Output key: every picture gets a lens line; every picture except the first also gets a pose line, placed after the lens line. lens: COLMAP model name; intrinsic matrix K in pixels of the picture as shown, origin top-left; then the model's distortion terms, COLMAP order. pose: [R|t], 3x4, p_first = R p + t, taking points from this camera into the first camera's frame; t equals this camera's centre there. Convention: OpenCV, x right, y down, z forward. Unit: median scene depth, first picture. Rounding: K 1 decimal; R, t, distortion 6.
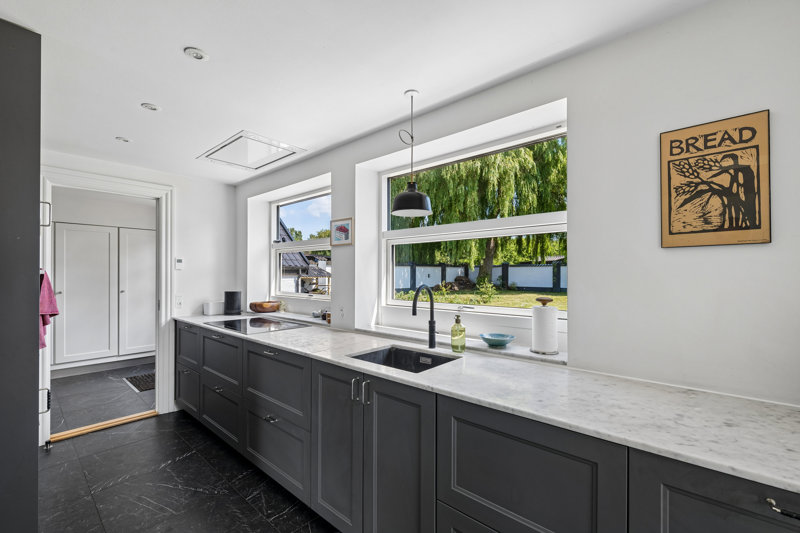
lens RADIAL K [[341.8, 0, 400.0], [0, 341.8, 266.5], [0, 0, 1]] dist [0.001007, -0.000007]
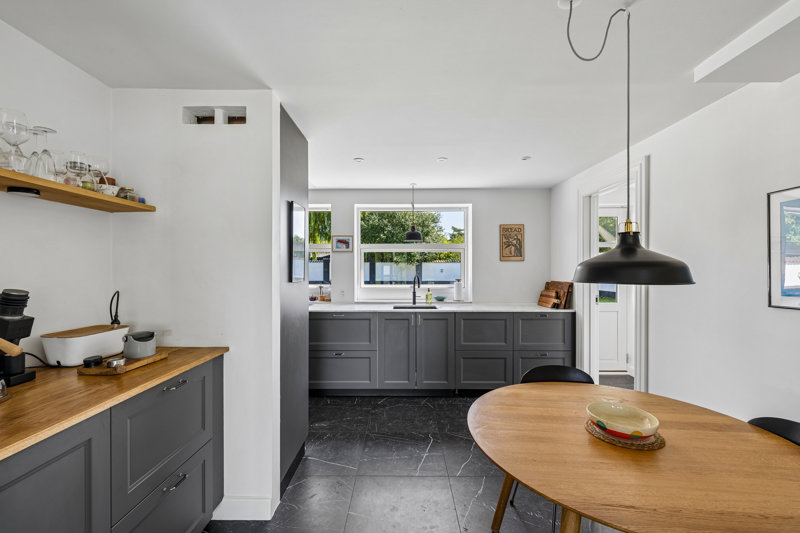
lens RADIAL K [[341.8, 0, 400.0], [0, 341.8, 266.5], [0, 0, 1]] dist [0.001007, -0.000007]
pose [[0.749824, 0.001606, 0.661636, -1.801896], [-0.012465, 0.999854, 0.011699, -0.025829], [-0.661520, -0.017020, 0.749734, -0.674084]]
